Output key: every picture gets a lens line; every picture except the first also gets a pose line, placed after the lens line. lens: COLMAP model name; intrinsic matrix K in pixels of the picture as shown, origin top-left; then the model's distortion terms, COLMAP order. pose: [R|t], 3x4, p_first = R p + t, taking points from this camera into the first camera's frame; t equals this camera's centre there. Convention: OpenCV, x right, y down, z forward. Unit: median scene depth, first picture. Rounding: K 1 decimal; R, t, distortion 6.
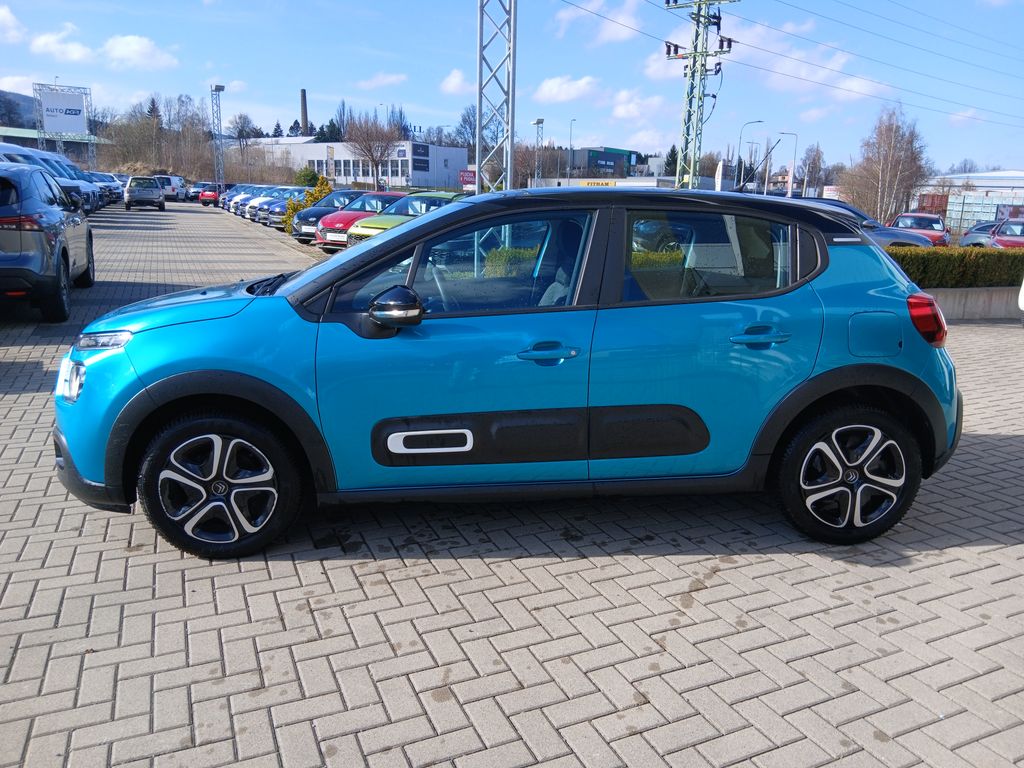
lens RADIAL K [[777.0, 0, 505.5], [0, 777.0, 387.7], [0, 0, 1]] dist [0.045625, -0.076649]
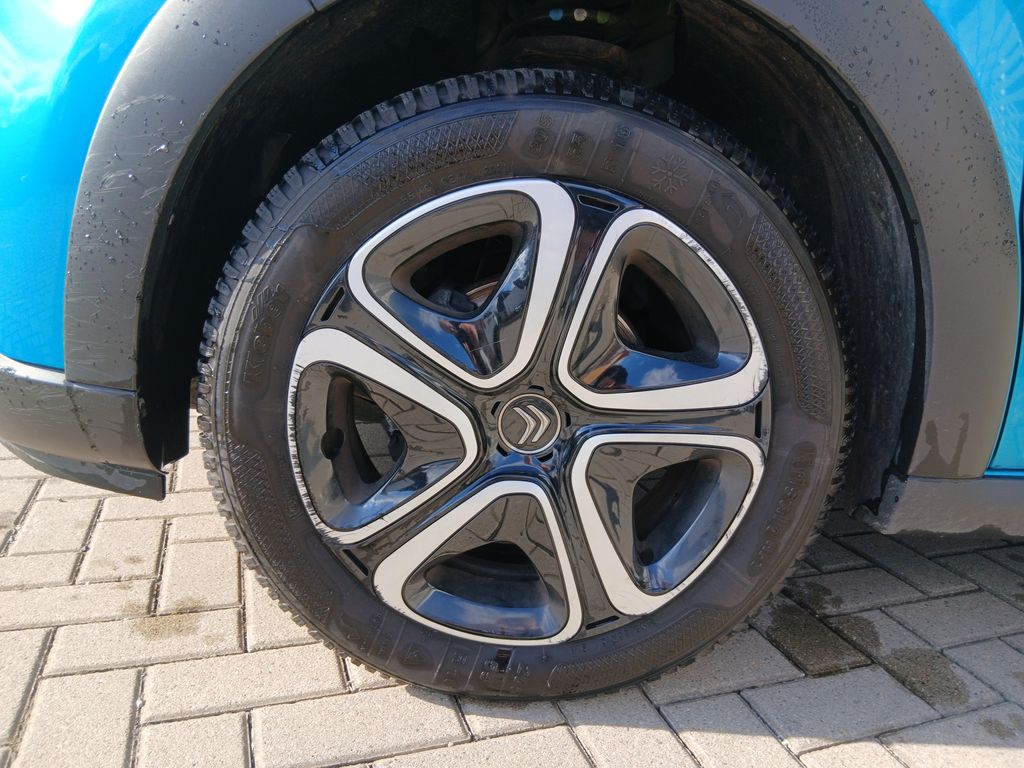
lens RADIAL K [[777.0, 0, 511.2], [0, 777.0, 381.5], [0, 0, 1]] dist [0.045625, -0.076649]
pose [[0.996817, 0.069568, -0.038933, -0.358445], [-0.069002, 0.997493, 0.015698, 0.110236], [0.039927, -0.012961, 0.999119, 0.749455]]
